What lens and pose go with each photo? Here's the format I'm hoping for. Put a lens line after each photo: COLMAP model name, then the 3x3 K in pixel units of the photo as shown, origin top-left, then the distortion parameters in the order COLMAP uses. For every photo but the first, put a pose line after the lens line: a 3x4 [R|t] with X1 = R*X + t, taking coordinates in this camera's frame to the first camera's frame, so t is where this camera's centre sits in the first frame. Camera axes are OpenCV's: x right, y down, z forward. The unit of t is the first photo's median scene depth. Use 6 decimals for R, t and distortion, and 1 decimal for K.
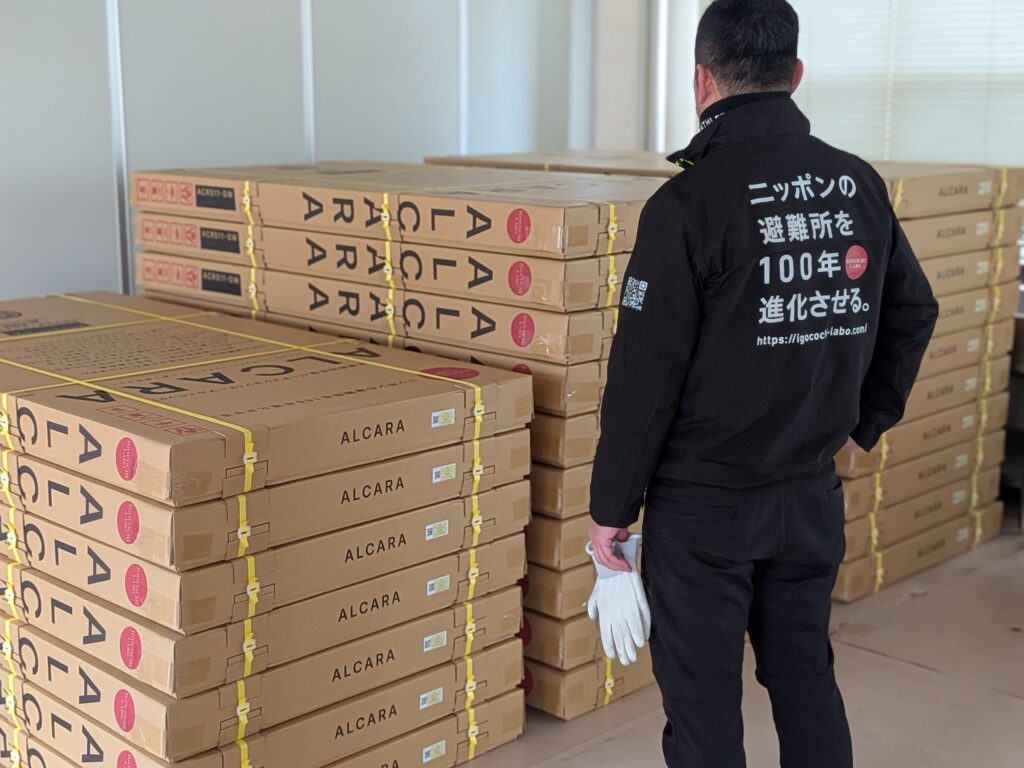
lens RADIAL K [[1455.7, 0, 512.0], [0, 1455.7, 384.0], [0, 0, 1]] dist [-0.028607, 0.467428]
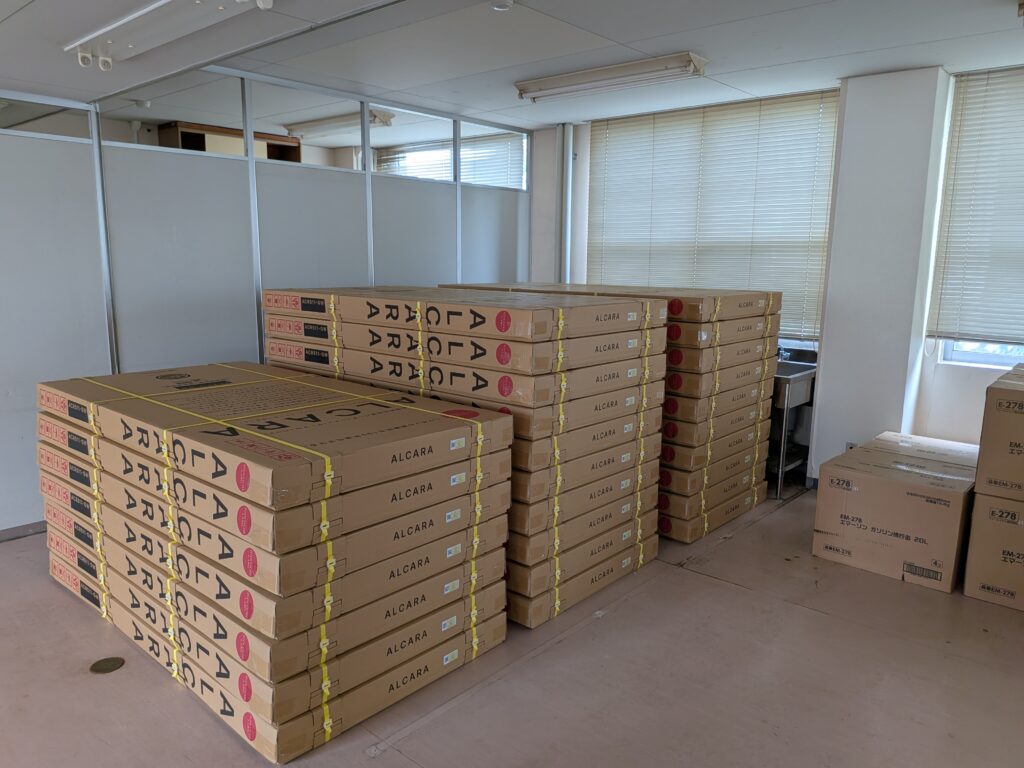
lens RADIAL K [[732.0, 0, 529.5], [0, 732.0, 387.1], [0, 0, 1]] dist [0.007969, -0.000708]
pose [[0.997238, -0.001126, 0.074269, -0.026770], [0.003198, 0.999608, -0.027797, -0.013957], [-0.074209, 0.027958, 0.996851, 0.198449]]
